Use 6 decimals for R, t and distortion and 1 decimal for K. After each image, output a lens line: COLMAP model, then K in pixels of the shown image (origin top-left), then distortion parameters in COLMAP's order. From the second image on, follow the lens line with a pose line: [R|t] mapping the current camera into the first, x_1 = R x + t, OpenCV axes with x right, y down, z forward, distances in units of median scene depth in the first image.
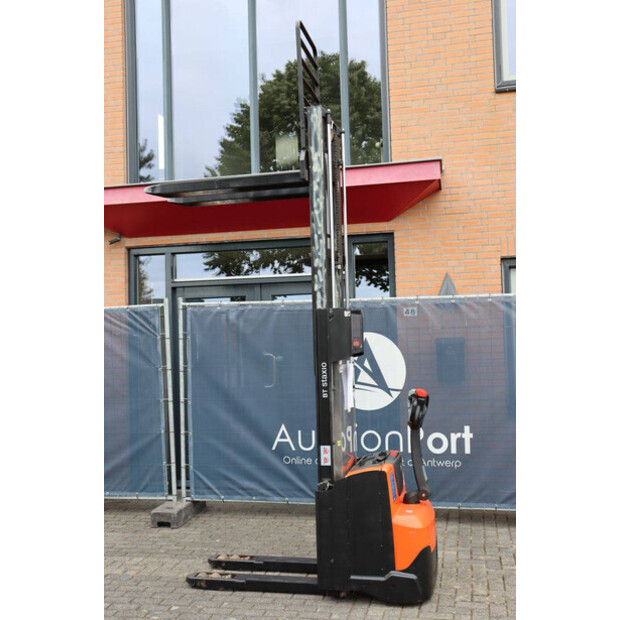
lens RADIAL K [[728.3, 0, 310.0], [0, 728.3, 310.0], [0, 0, 1]] dist [-0.021911, 0.173141]
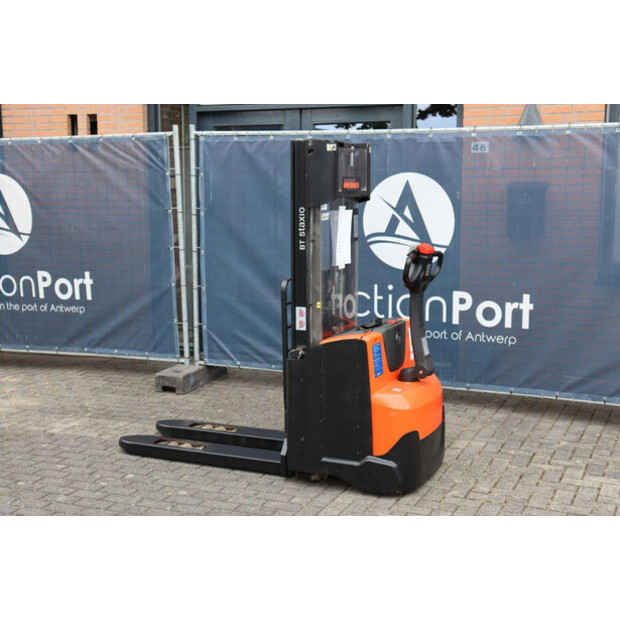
lens RADIAL K [[900.3, 0, 311.4], [0, 900.3, 304.9], [0, 0, 1]] dist [0.080817, 0.048668]
pose [[0.982134, 0.049713, -0.181496, 0.159117], [-0.017229, 0.984179, 0.176339, 0.000840], [0.187391, -0.170061, 0.967452, 0.000540]]
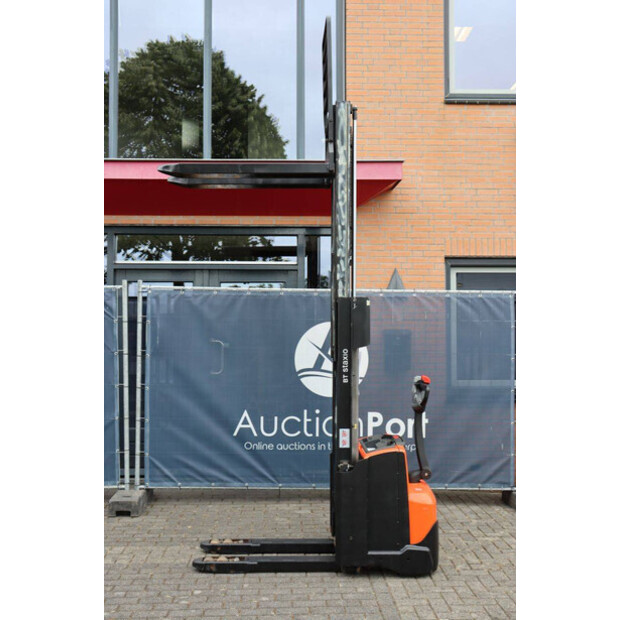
lens RADIAL K [[728.3, 0, 310.0], [0, 728.3, 310.0], [0, 0, 1]] dist [-0.021911, 0.173141]
pose [[0.967784, 0.036004, 0.249195, -0.210977], [-0.038575, 0.999241, 0.005441, 0.009262], [-0.248810, -0.014879, 0.968438, 0.004147]]
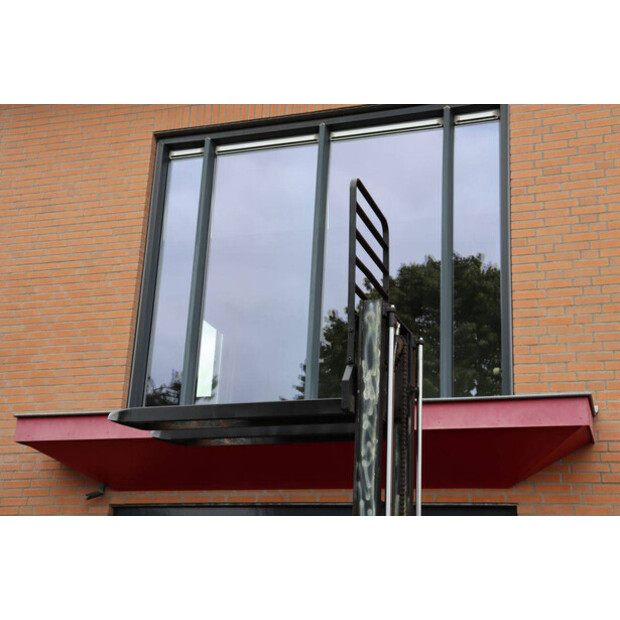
lens RADIAL K [[999.2, 0, 310.0], [0, 999.2, 310.0], [0, 0, 1]] dist [0.146235, 0.042437]
pose [[0.990753, 0.035104, -0.131059, 0.051347], [-0.070971, 0.957346, -0.280091, -0.013027], [0.115636, 0.286802, 0.950985, 0.108953]]
